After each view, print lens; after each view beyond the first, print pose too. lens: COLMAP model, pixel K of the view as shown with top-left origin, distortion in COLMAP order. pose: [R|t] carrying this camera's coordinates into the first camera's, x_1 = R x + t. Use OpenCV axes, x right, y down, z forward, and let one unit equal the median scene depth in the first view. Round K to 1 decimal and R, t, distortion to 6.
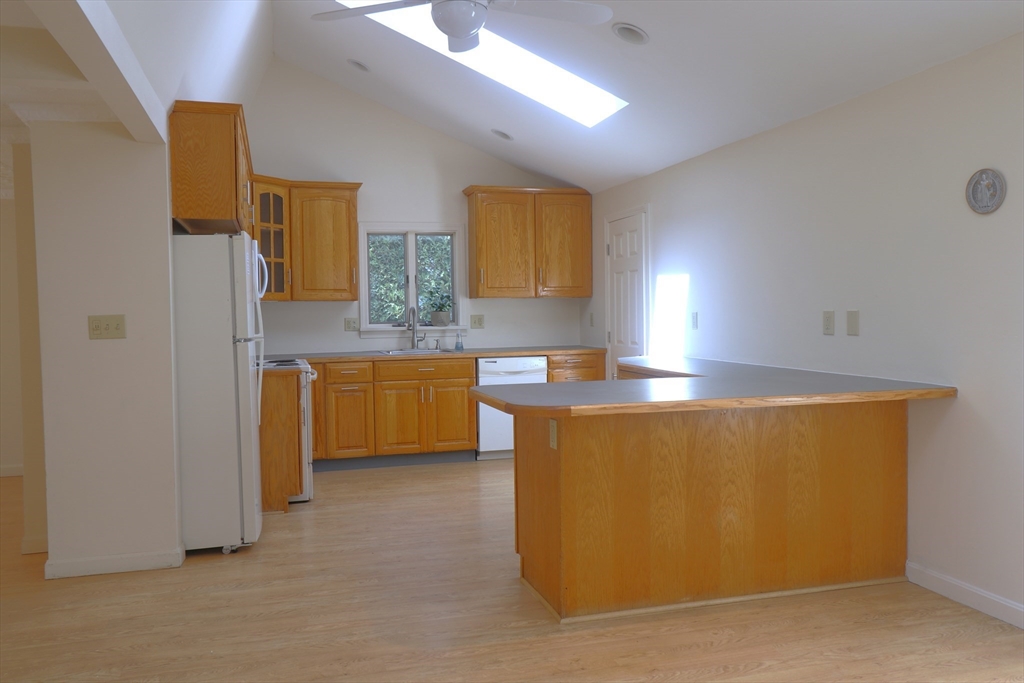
lens RADIAL K [[802.7, 0, 496.3], [0, 802.7, 340.9], [0, 0, 1]] dist [0.008221, 0.006049]
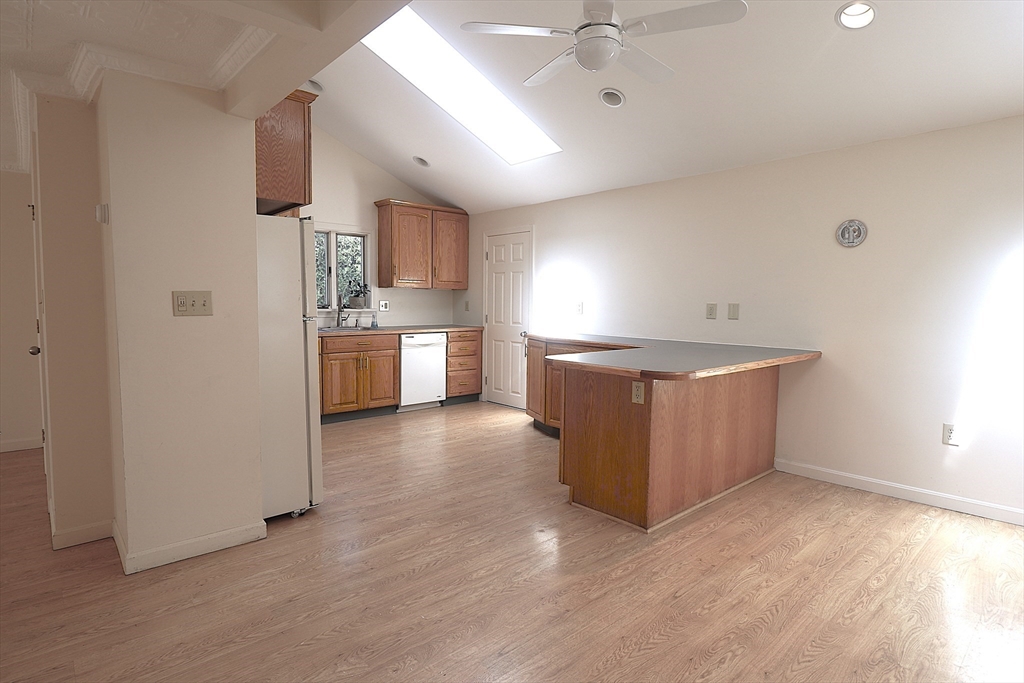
lens RADIAL K [[535.4, 0, 504.5], [0, 535.4, 341.0], [0, 0, 1]] dist [-0.003682, -0.002910]
pose [[0.897328, -0.008725, 0.441277, -0.397699], [-0.007086, 0.999391, 0.034169, 0.002889], [-0.441307, -0.033788, 0.896720, 0.243708]]
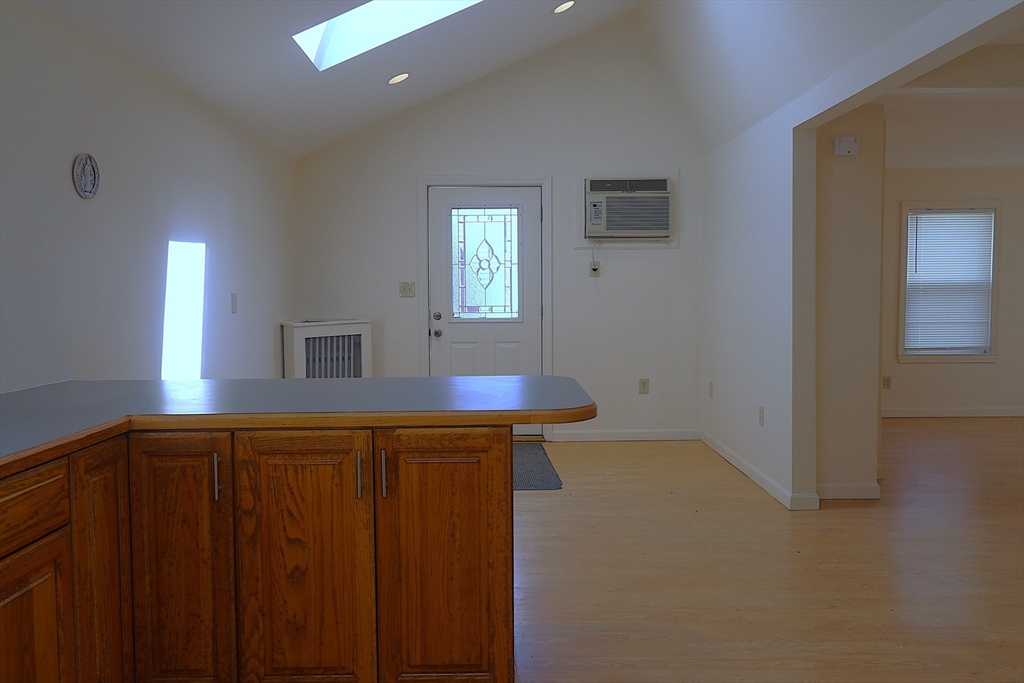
lens RADIAL K [[802.7, 0, 508.5], [0, 802.7, 336.3], [0, 0, 1]] dist [0.008221, 0.006049]
pose [[-0.966285, 0.007613, 0.257363, -0.113341], [0.031007, 0.995729, 0.086966, -0.043450], [-0.255601, 0.092014, -0.962394, 1.395557]]
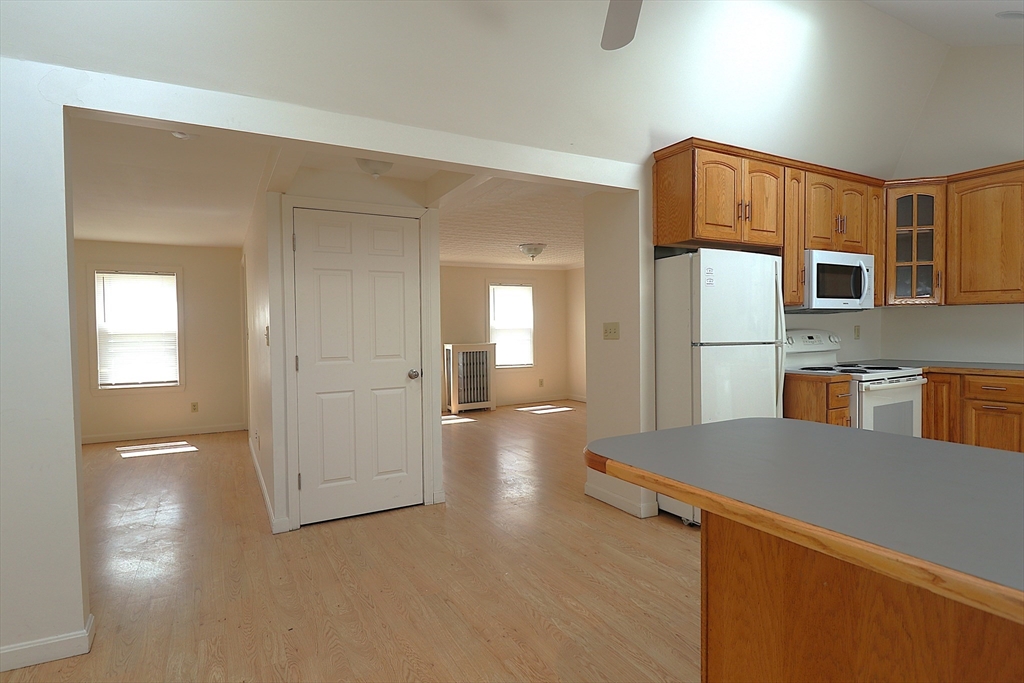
lens RADIAL K [[535.4, 0, 509.3], [0, 535.4, 341.2], [0, 0, 1]] dist [-0.003682, -0.002910]
pose [[0.231526, 0.036500, -0.972144, 0.357680], [-0.025027, 0.999189, 0.031555, -0.022557], [0.972507, 0.017024, 0.232251, 0.559848]]
